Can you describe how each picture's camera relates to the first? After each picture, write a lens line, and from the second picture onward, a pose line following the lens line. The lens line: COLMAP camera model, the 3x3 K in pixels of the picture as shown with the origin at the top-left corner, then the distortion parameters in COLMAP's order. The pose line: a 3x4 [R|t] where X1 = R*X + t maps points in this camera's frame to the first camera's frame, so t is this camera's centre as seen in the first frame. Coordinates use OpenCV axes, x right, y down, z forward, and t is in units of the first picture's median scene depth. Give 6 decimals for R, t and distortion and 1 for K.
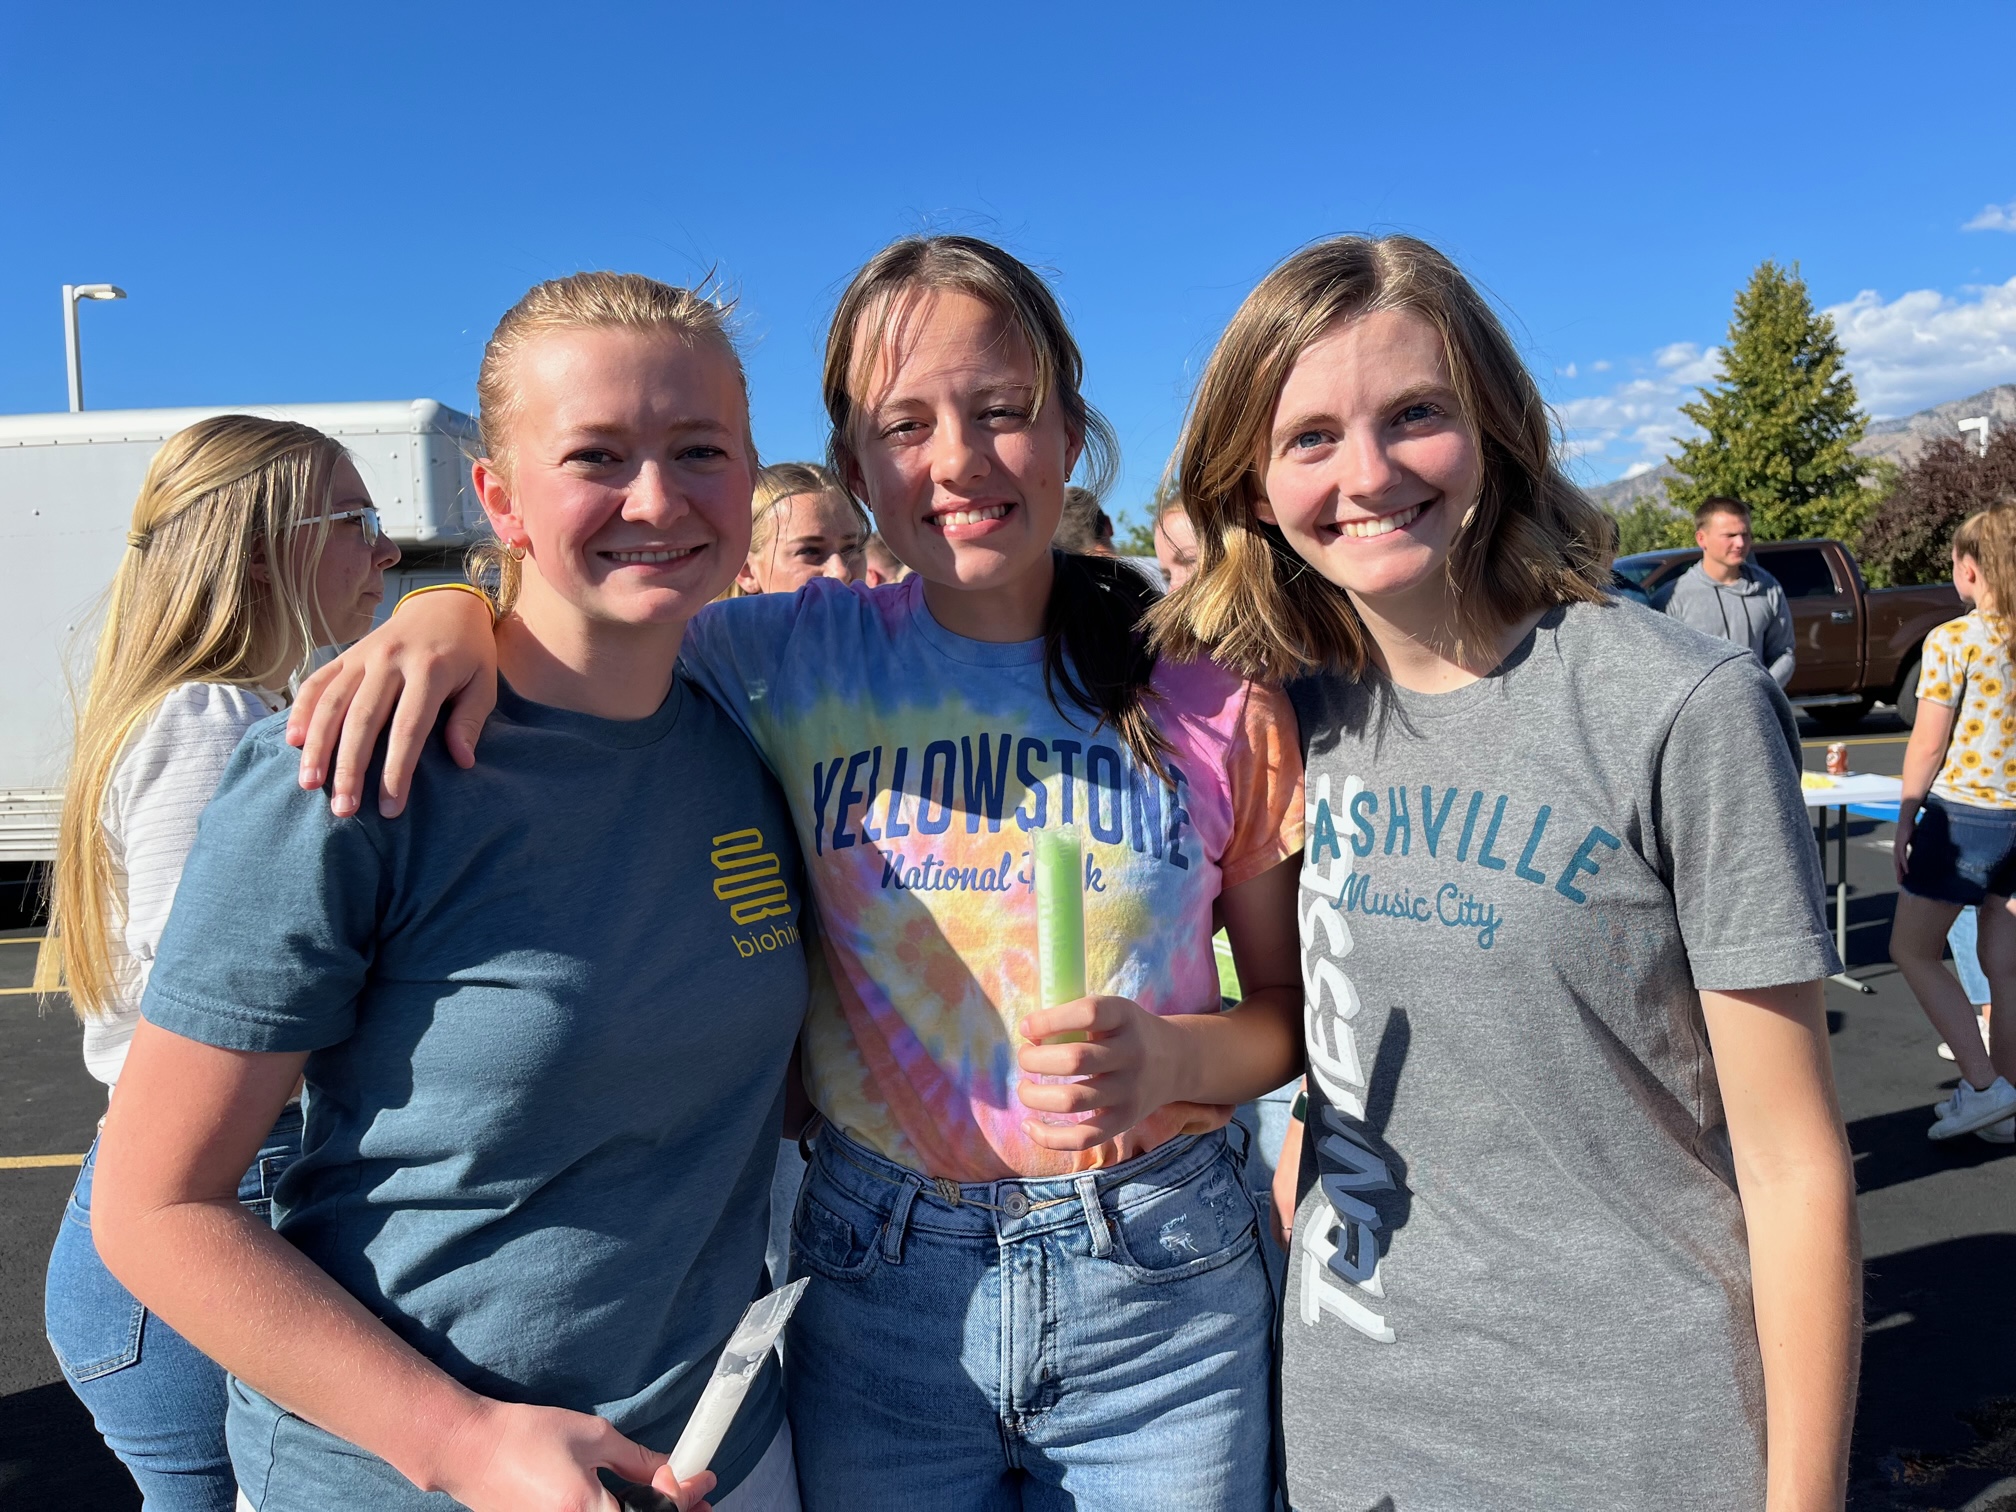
lens RADIAL K [[1546.7, 0, 1008.0], [0, 1546.7, 756.0], [0, 0, 1]] dist [0.066642, 0.001279]
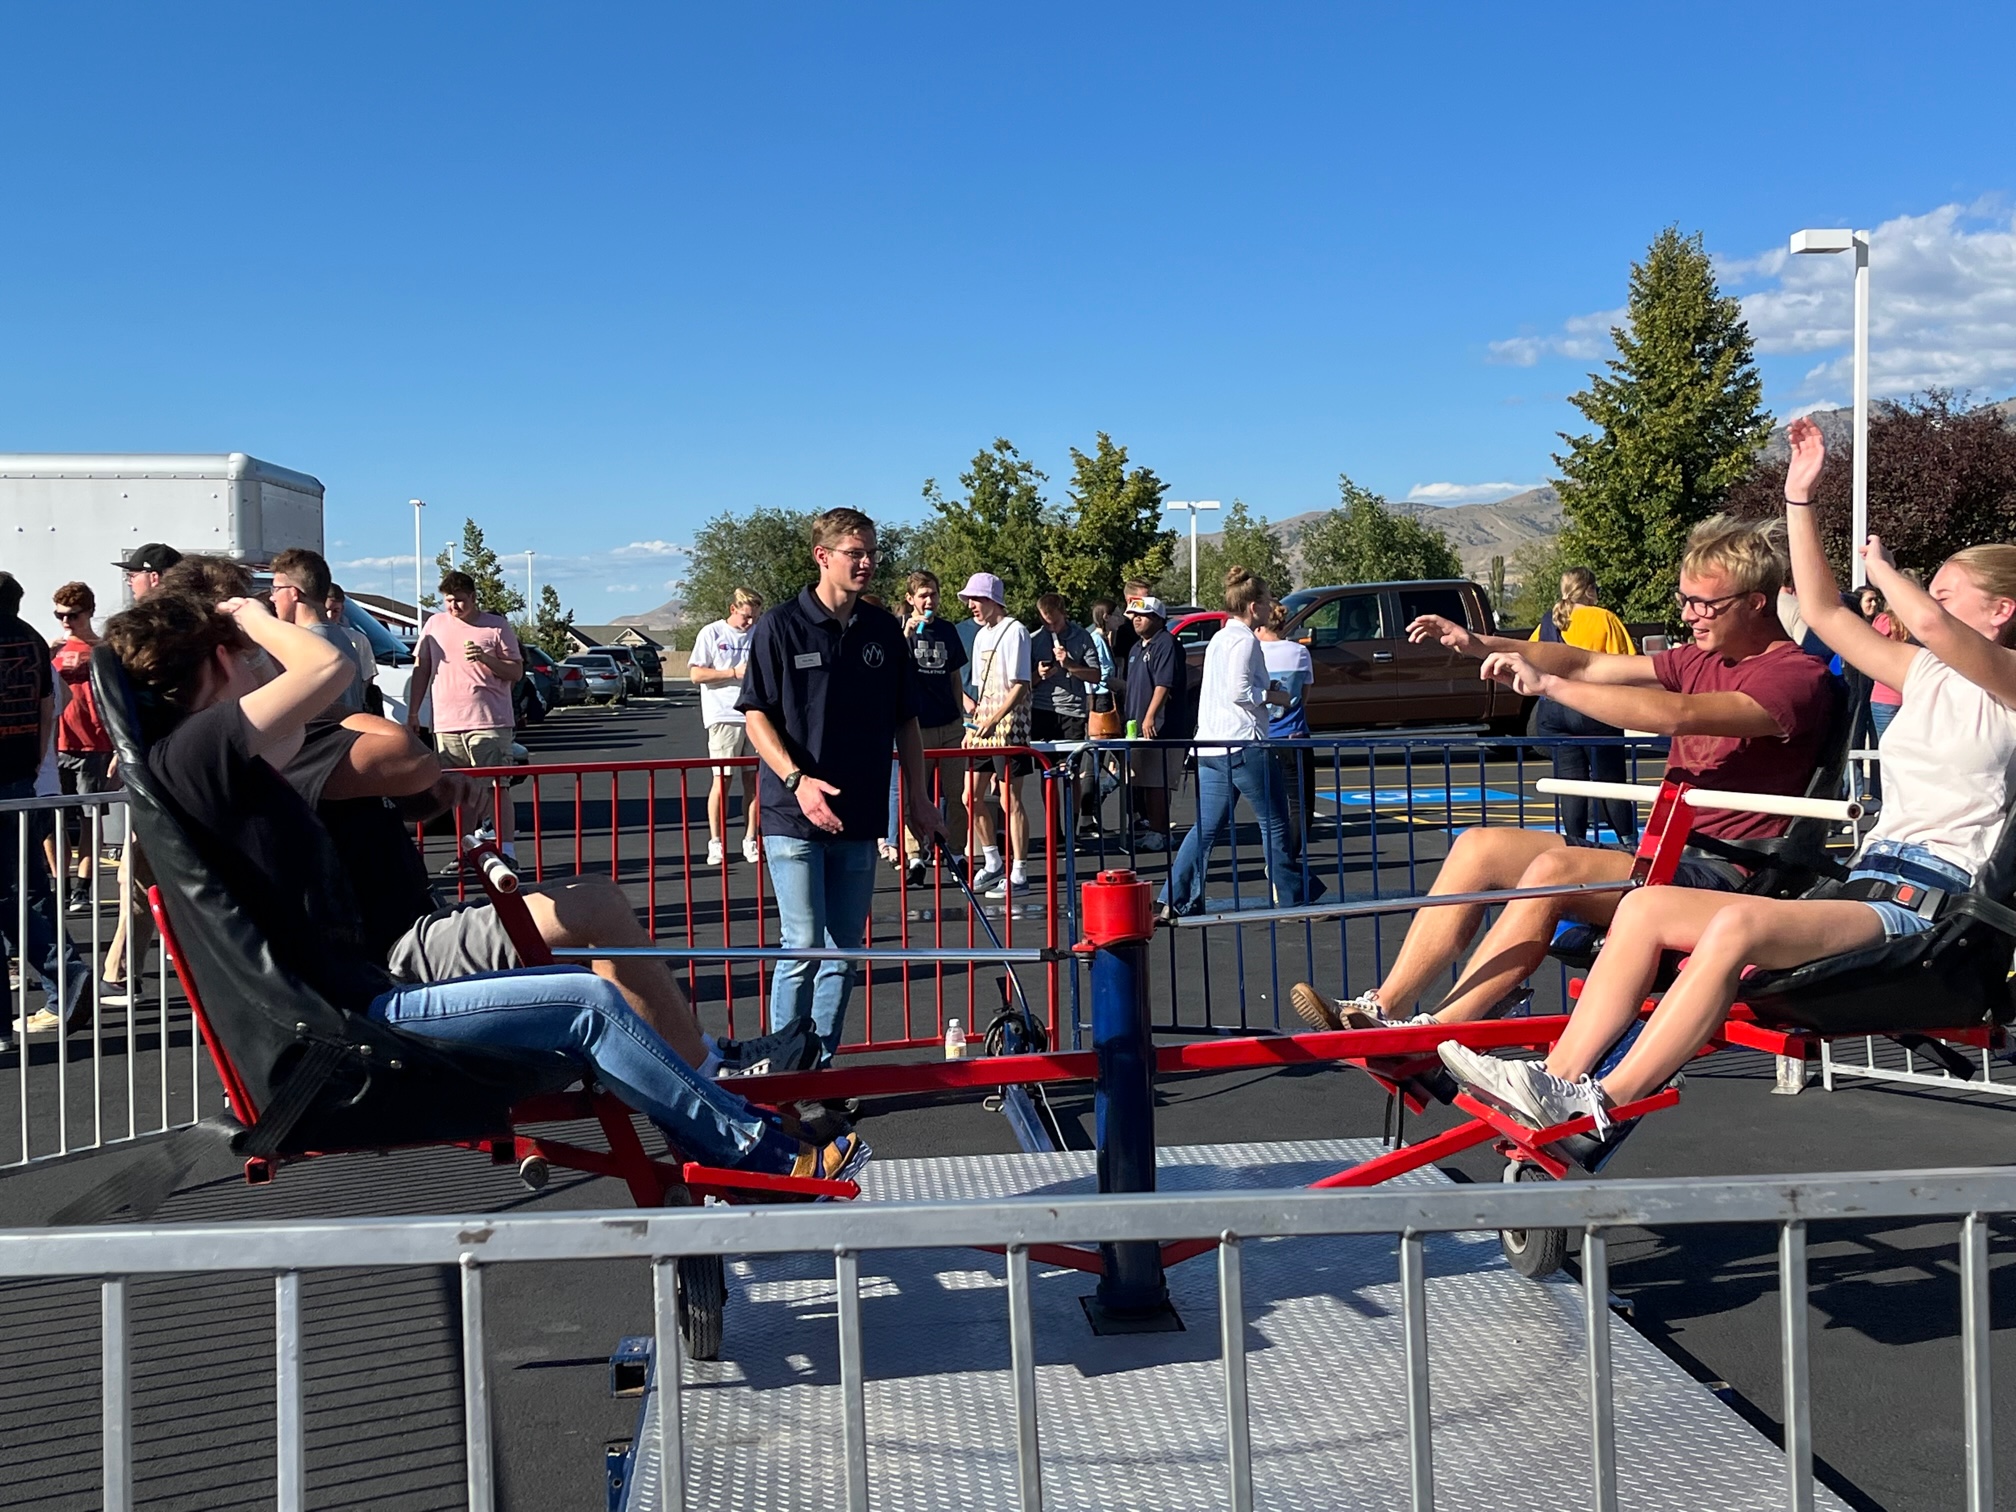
lens RADIAL K [[2422.0, 0, 1008.0], [0, 2422.0, 756.0], [0, 0, 1]] dist [0.146167, -0.531403]
pose [[0.995369, 0.025276, 0.092740, 0.020368], [-0.022024, 0.999112, -0.035920, 0.019696], [-0.093566, 0.033711, 0.995042, -0.249295]]
